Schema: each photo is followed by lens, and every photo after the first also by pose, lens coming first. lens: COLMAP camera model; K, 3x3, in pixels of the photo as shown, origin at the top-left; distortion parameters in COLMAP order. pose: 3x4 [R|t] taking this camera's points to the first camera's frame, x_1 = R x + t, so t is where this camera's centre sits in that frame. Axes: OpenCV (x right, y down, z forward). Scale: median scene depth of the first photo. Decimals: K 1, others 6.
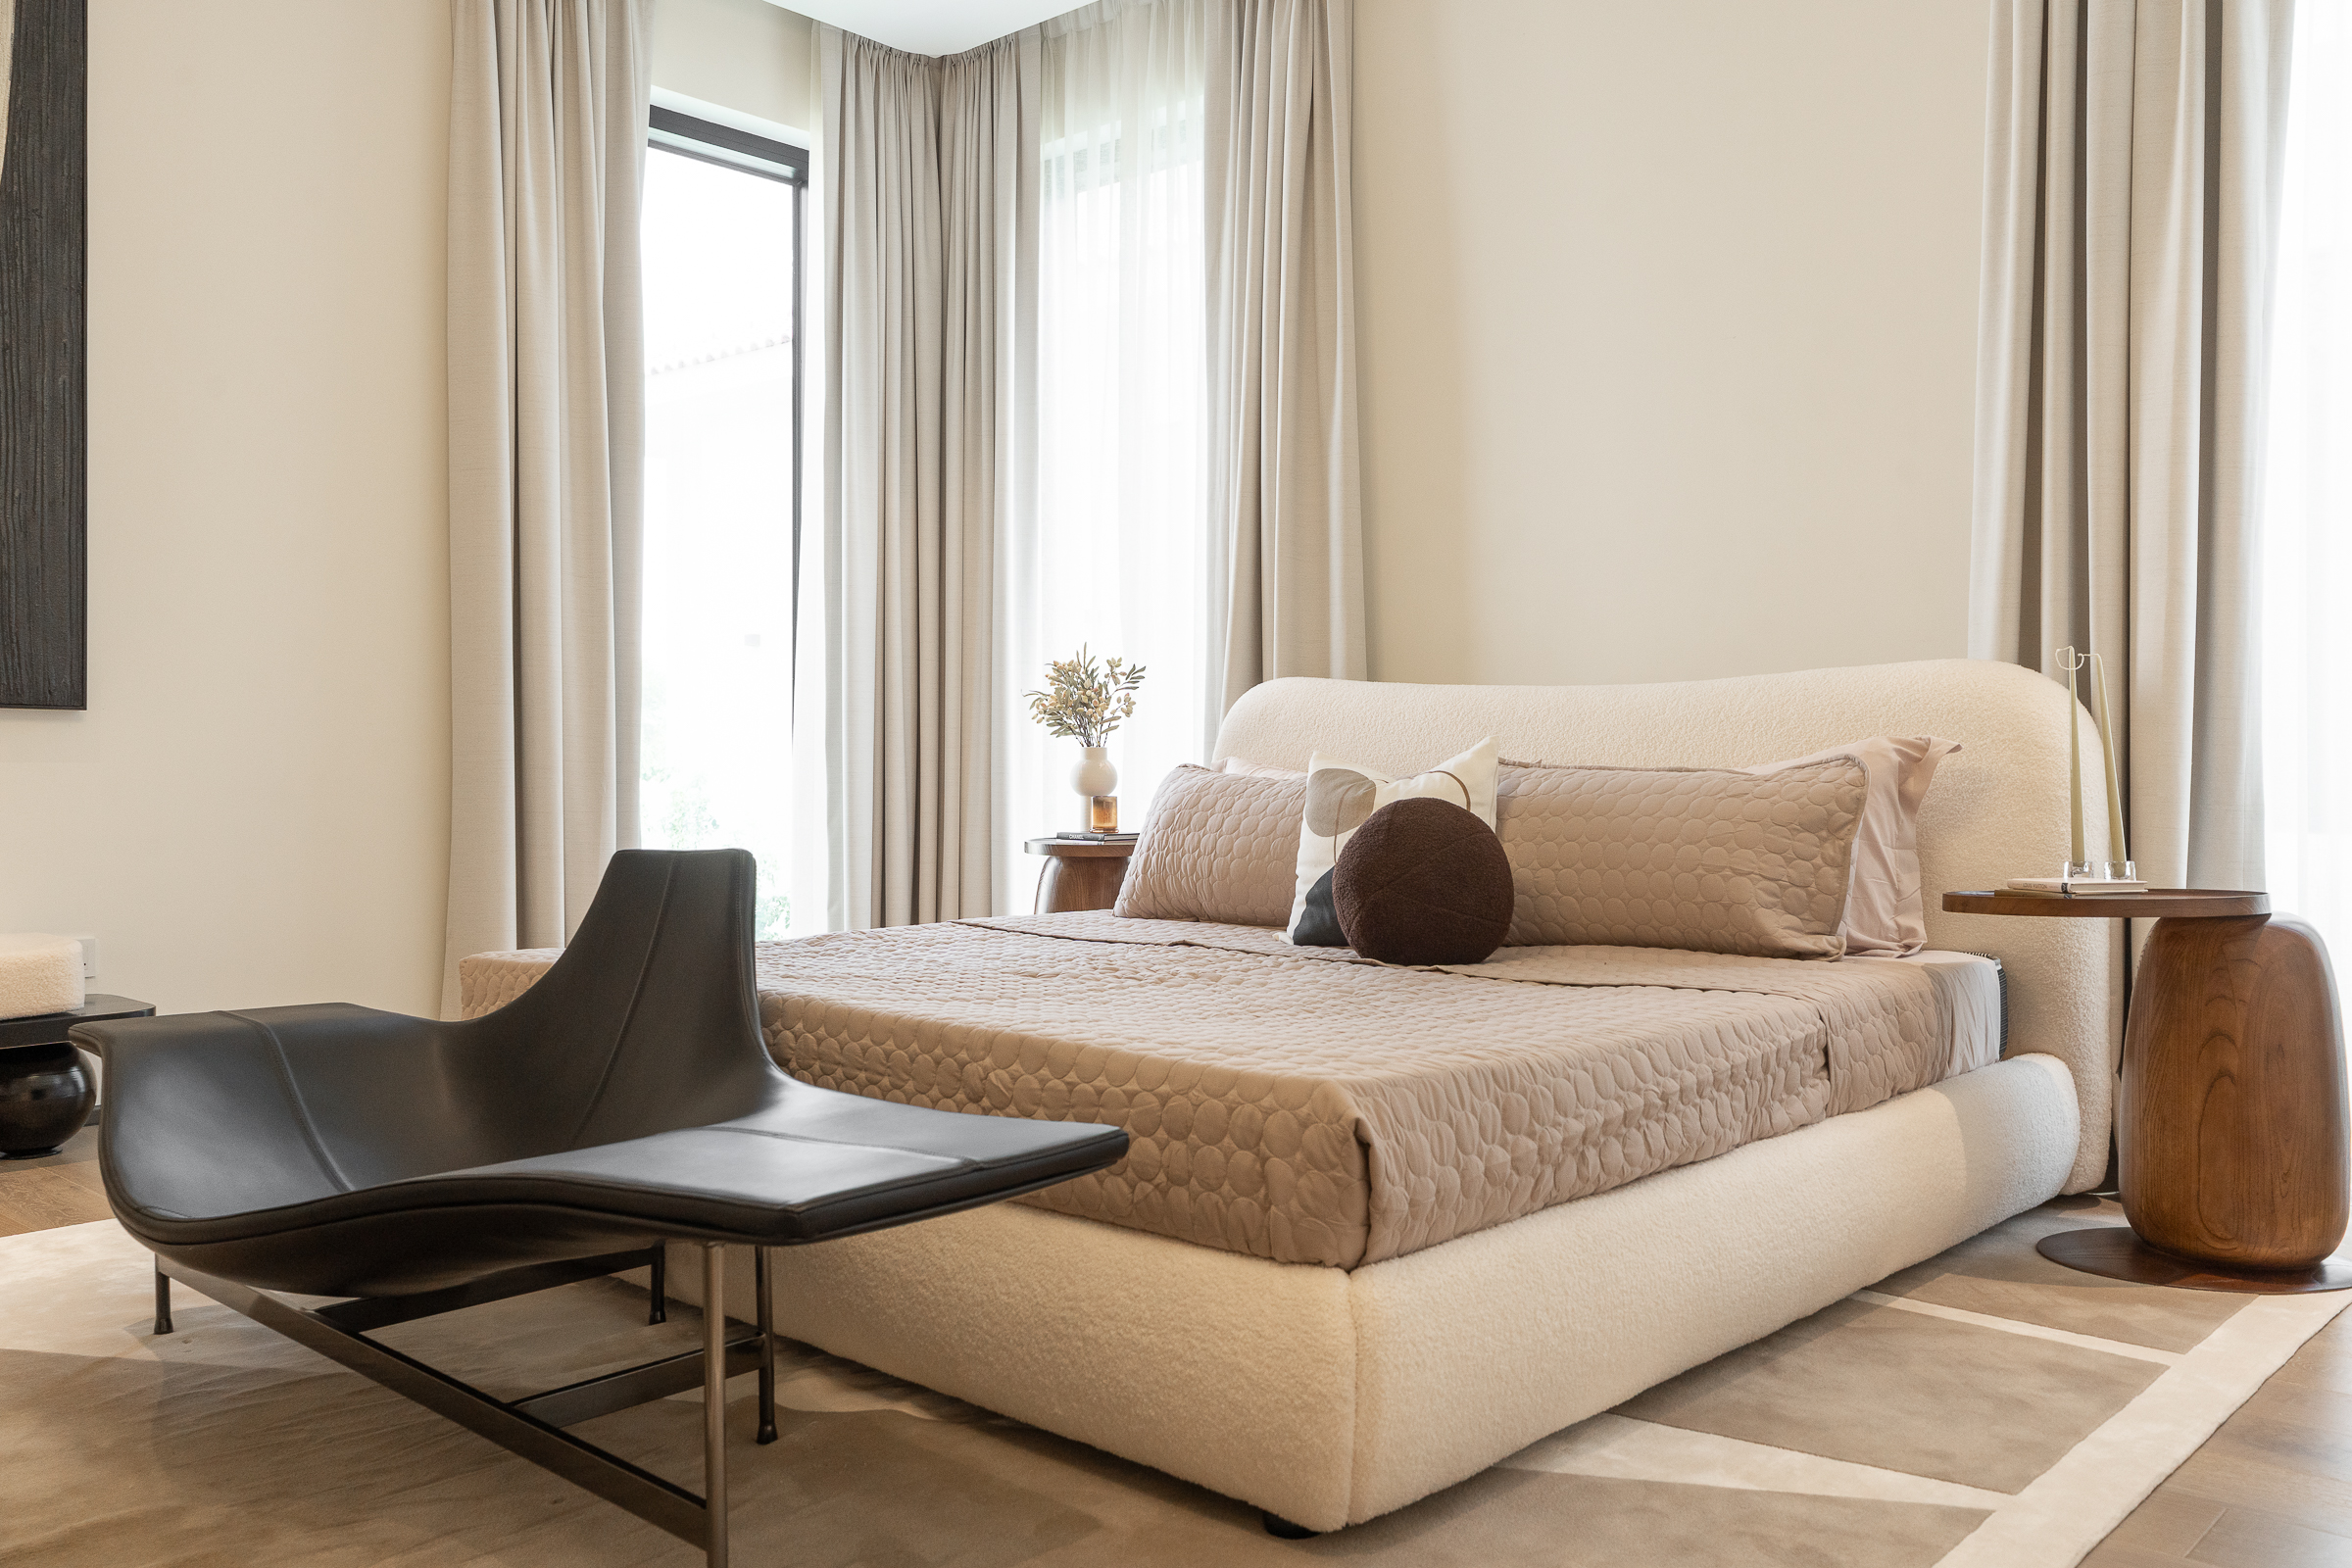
lens RADIAL K [[1878.8, 0, 1175.0], [0, 1878.8, 788.4], [0, 0, 1]] dist [-0.005278, -0.006190]
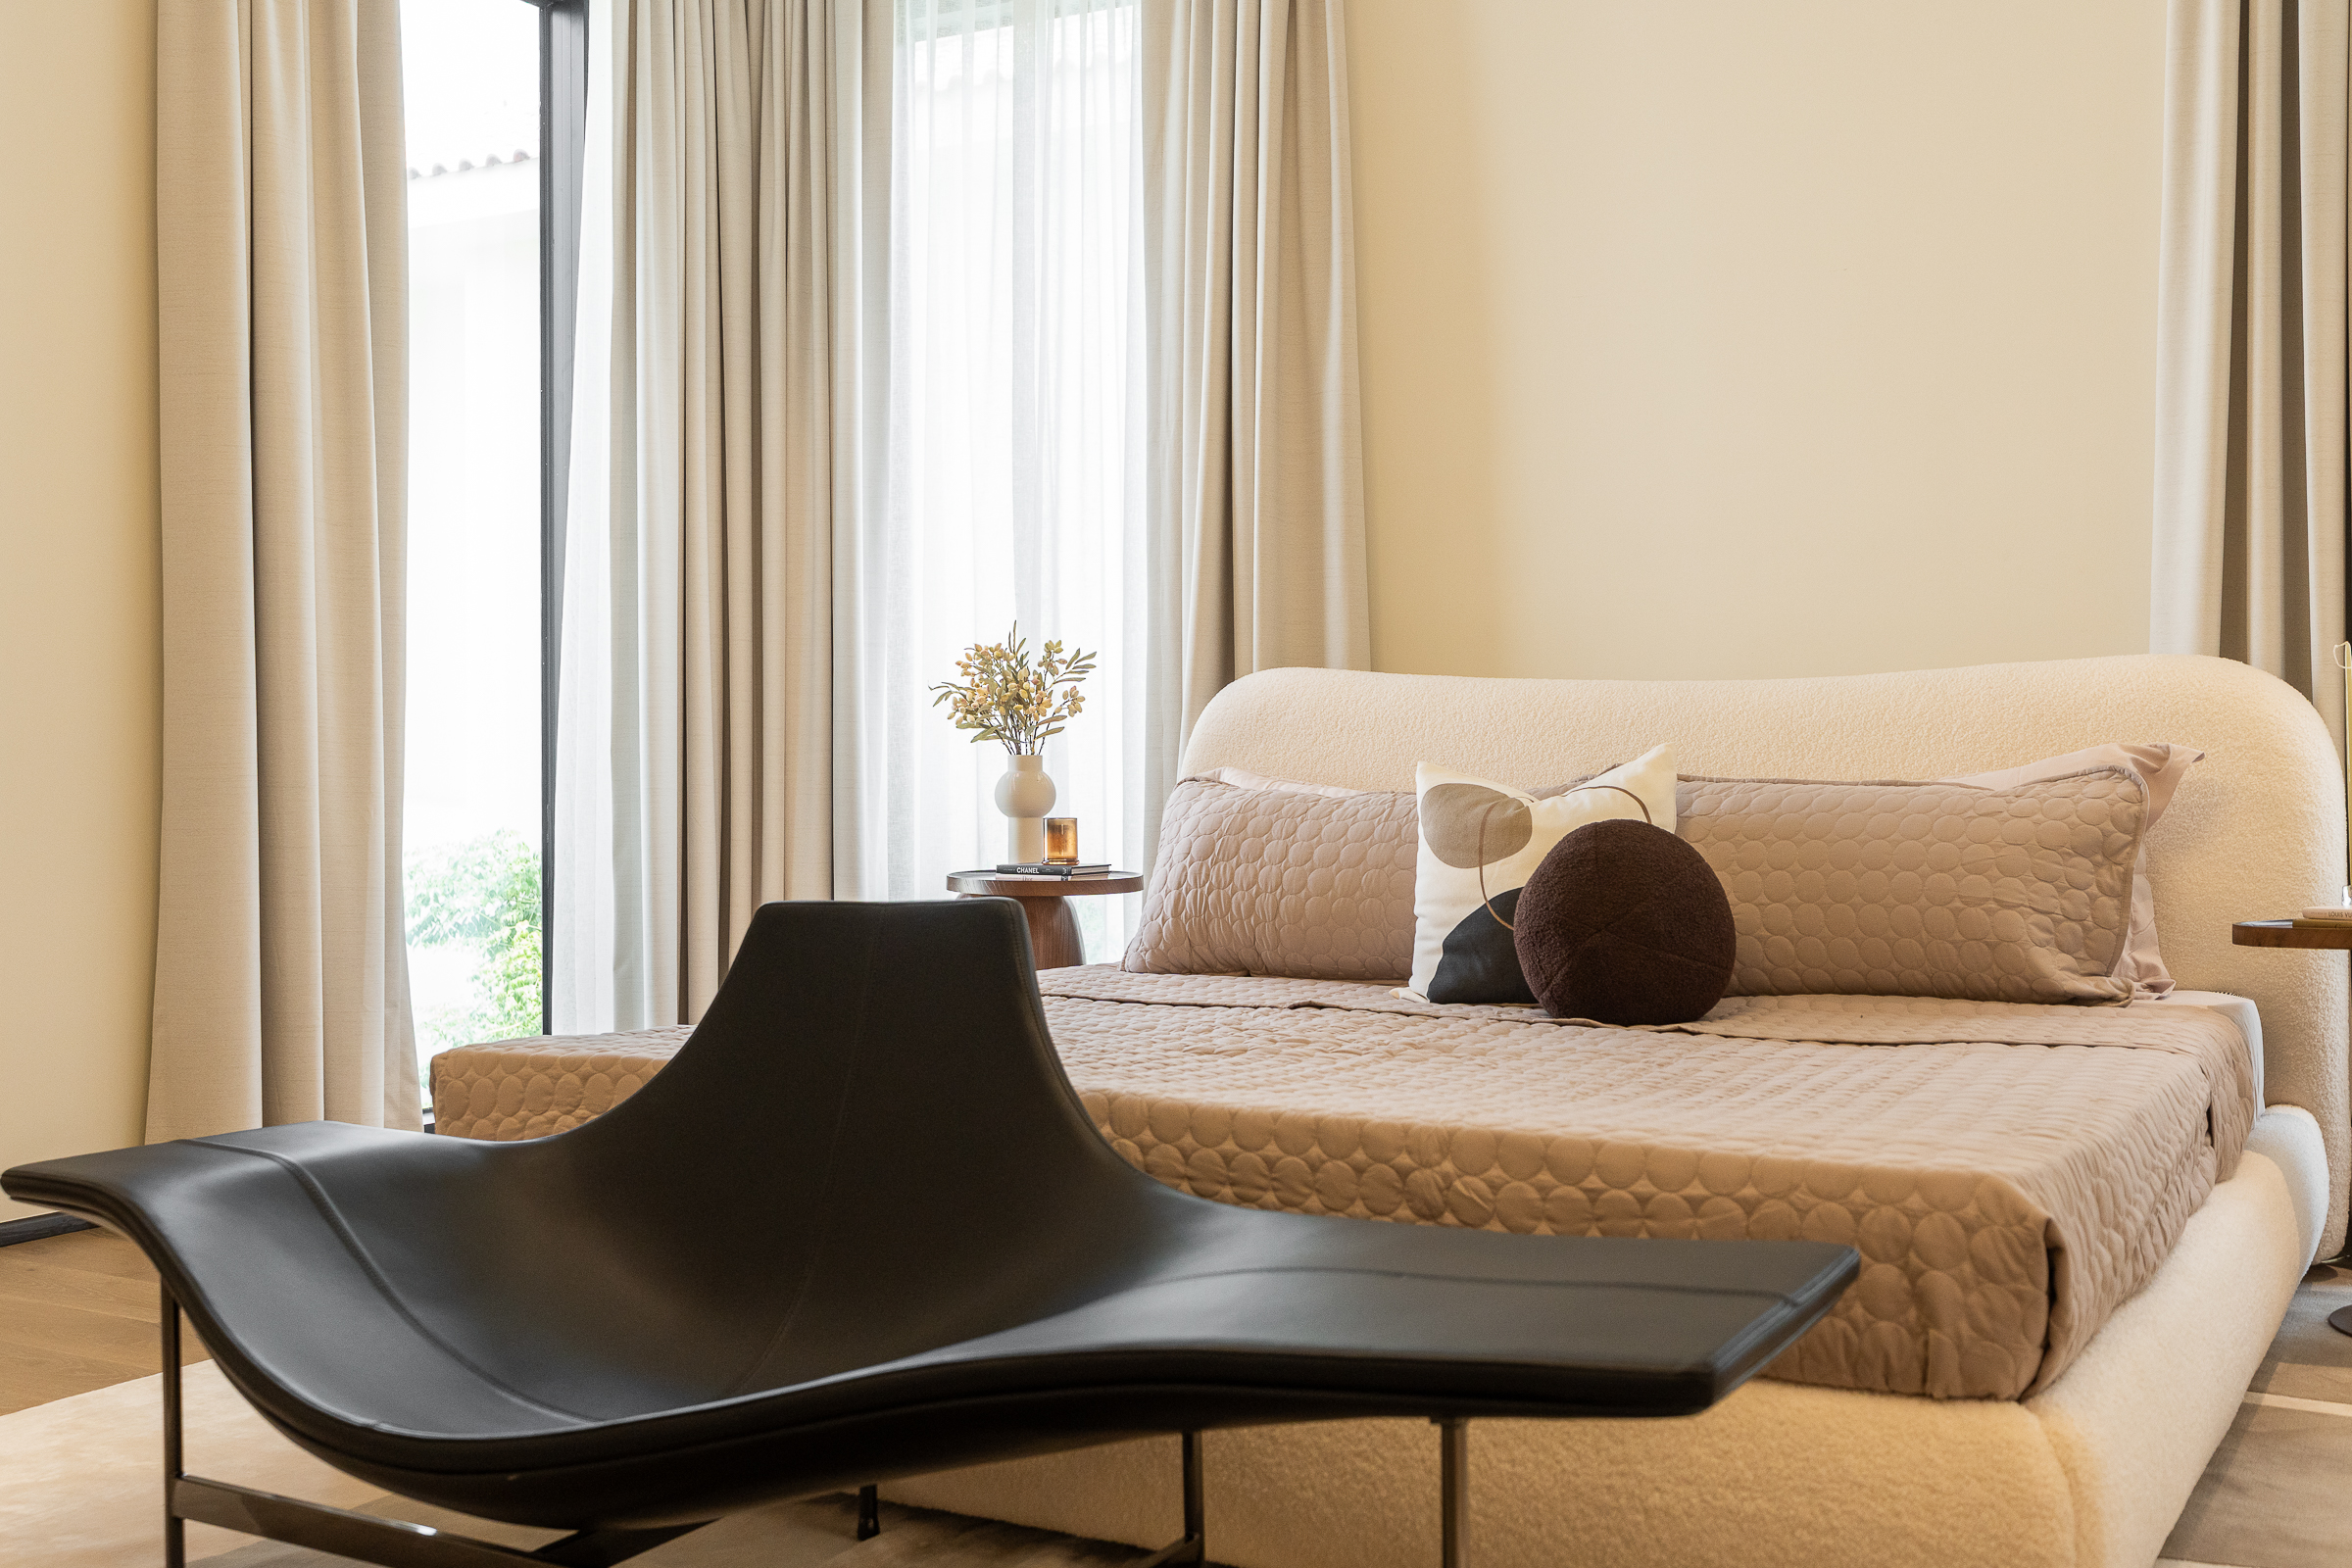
lens RADIAL K [[2359.6, 0, 1177.4], [0, 2359.6, 779.1], [0, 0, 1]] dist [0.007428, 0.000000]
pose [[0.973818, -0.005547, 0.227263, -0.306501], [0.007052, 0.999958, -0.005813, -0.008552], [-0.227221, 0.007264, 0.973816, 0.043698]]
